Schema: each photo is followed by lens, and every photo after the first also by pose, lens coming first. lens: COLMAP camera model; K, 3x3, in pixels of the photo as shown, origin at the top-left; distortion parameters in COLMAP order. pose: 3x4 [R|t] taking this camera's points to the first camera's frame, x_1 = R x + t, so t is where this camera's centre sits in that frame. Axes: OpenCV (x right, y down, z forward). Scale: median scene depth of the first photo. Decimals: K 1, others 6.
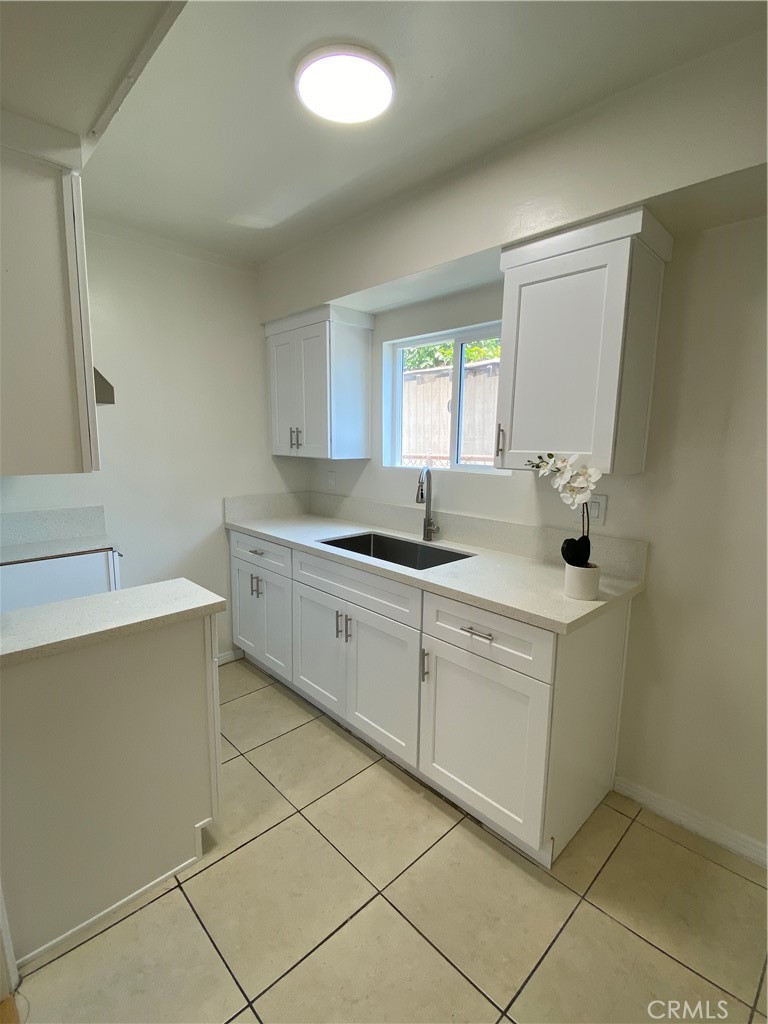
lens RADIAL K [[470.1, 0, 379.1], [0, 470.1, 508.0], [0, 0, 1]] dist [-0.000922, -0.002393]
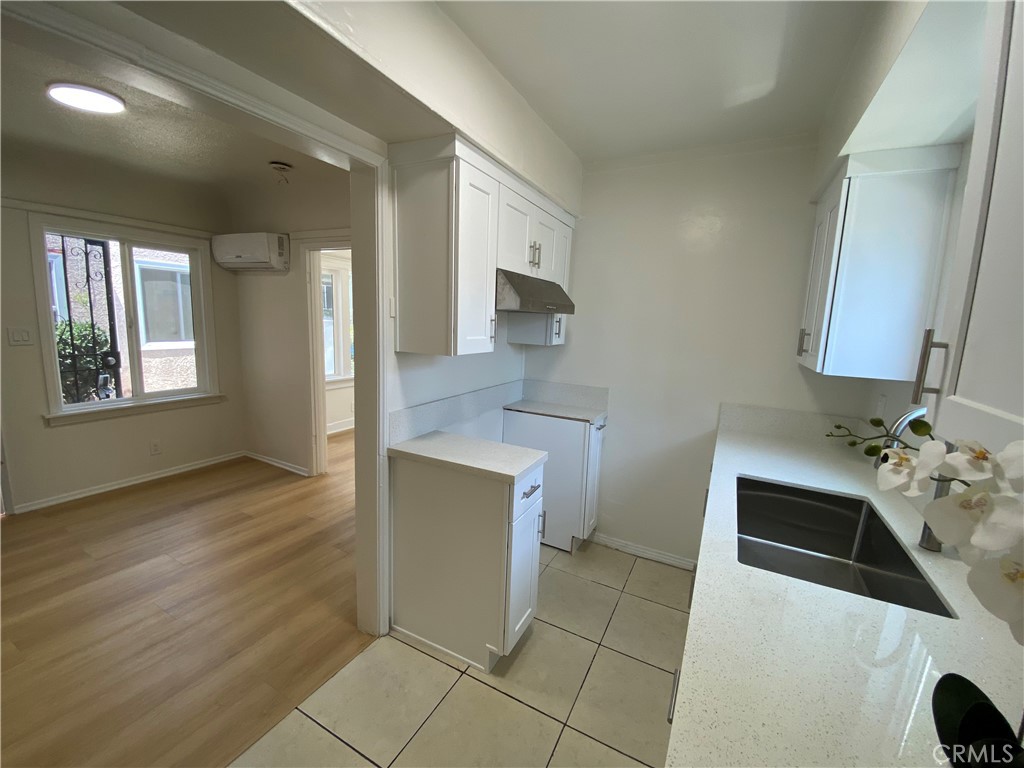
lens RADIAL K [[422.3, 0, 512.1], [0, 422.3, 380.8], [0, 0, 1]] dist [-0.011964, 0.000122]
pose [[0.320137, 0.137568, -0.937330, 0.499349], [-0.173091, 0.981240, 0.084894, -0.098062], [0.931424, 0.135066, 0.337943, 0.512841]]
